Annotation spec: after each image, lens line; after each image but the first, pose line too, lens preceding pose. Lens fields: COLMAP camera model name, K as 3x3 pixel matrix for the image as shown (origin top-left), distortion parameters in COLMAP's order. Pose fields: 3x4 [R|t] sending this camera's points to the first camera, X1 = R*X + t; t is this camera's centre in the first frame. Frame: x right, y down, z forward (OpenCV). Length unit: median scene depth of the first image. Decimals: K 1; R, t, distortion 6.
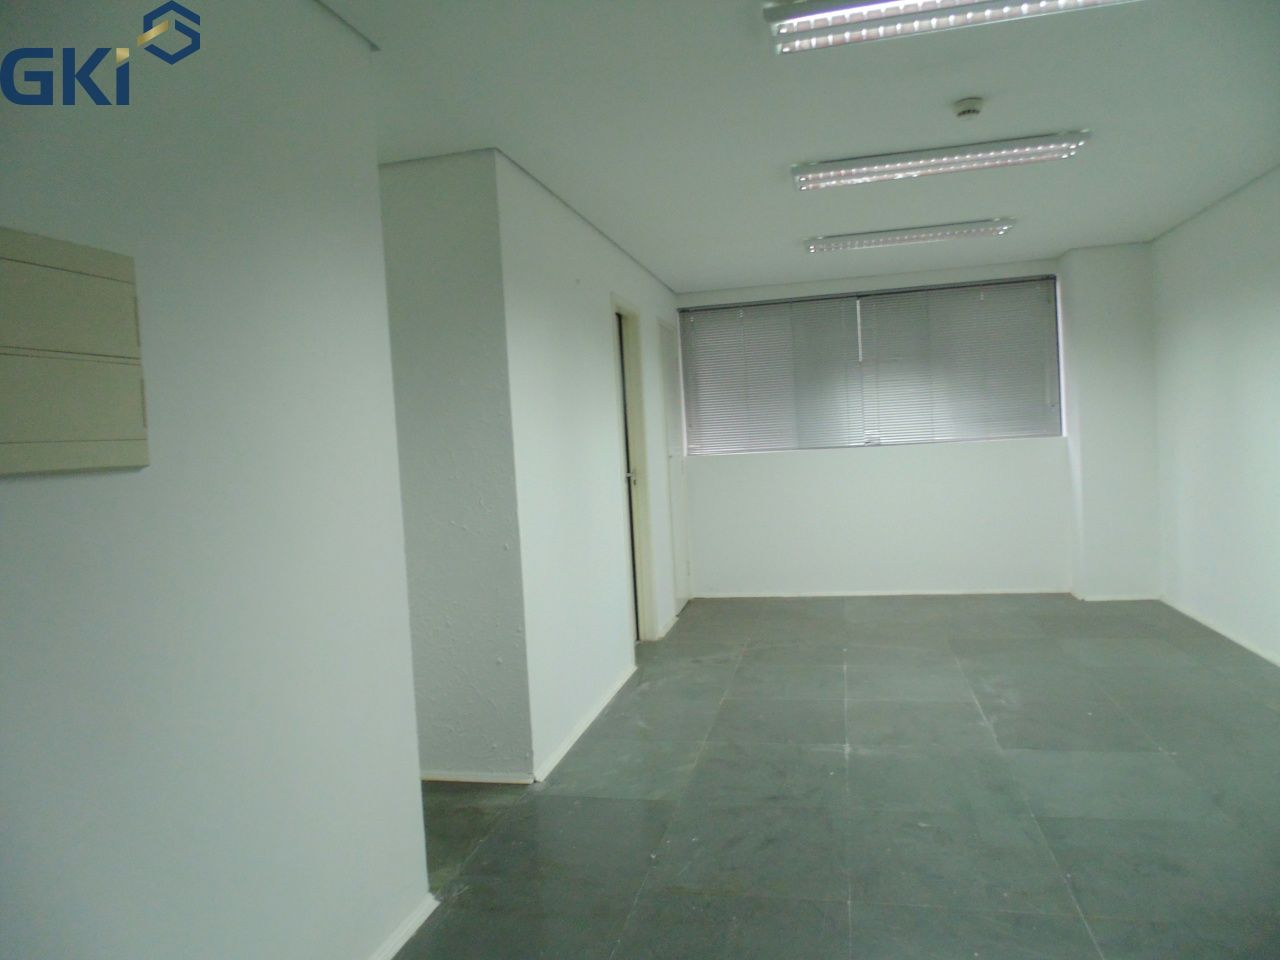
lens RADIAL K [[843.9, 0, 643.4], [0, 843.9, 475.8], [0, 0, 1]] dist [-0.020470, 0.000459]
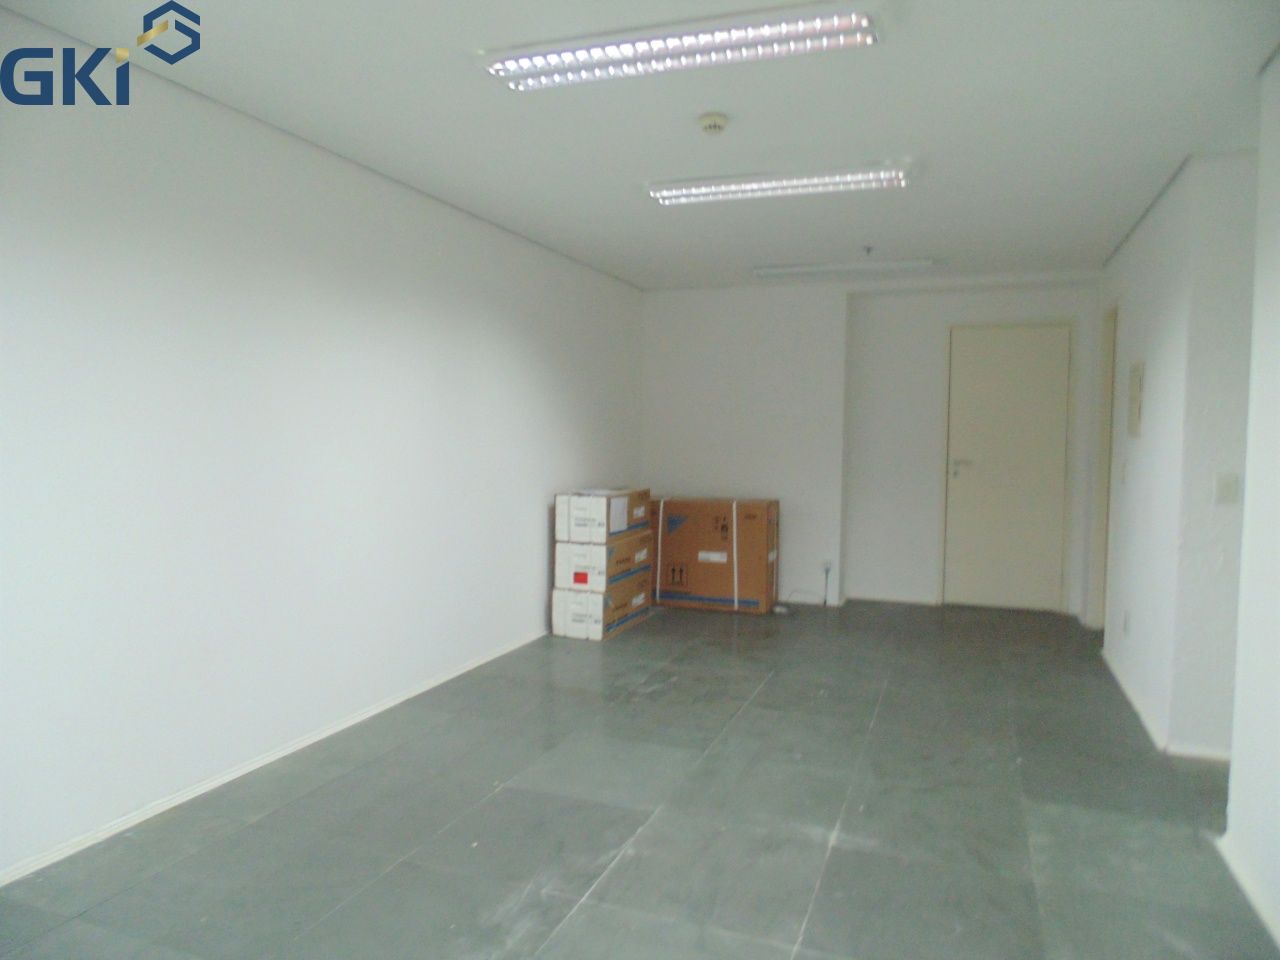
lens RADIAL K [[847.2, 0, 646.0], [0, 847.2, 476.7], [0, 0, 1]] dist [-0.011397, -0.002785]
pose [[-0.990520, 0.035936, 0.132587, 0.279855], [0.048148, 0.994770, 0.090081, -0.086167], [-0.128656, 0.095611, -0.987069, 1.657019]]
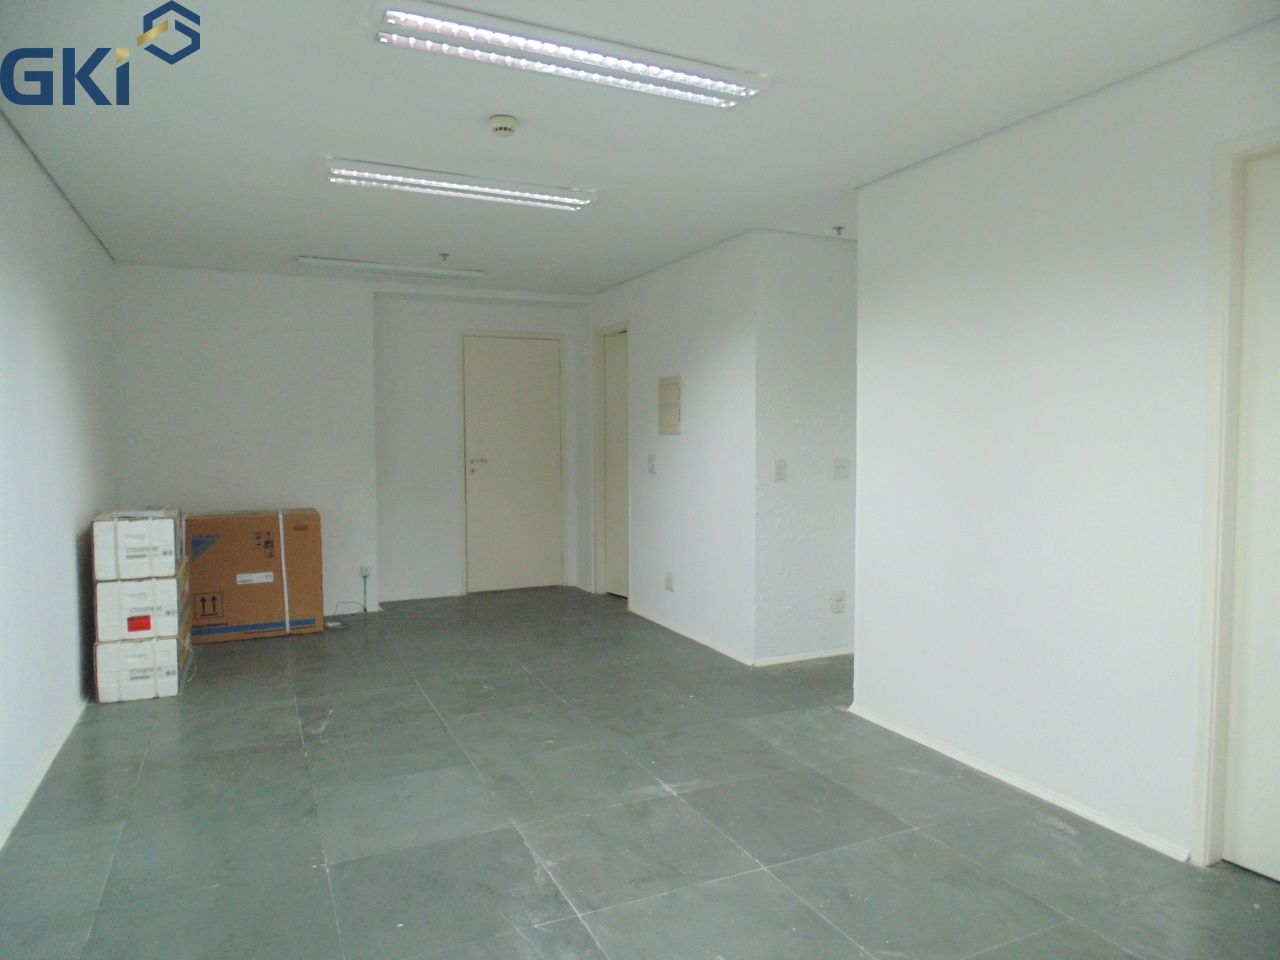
lens RADIAL K [[847.2, 0, 646.0], [0, 847.2, 476.7], [0, 0, 1]] dist [-0.011397, -0.002785]
pose [[-0.783058, 0.088168, -0.615668, 0.738453], [0.018641, 0.992783, 0.118465, -0.107703], [0.621669, 0.081289, -0.779050, 1.554536]]
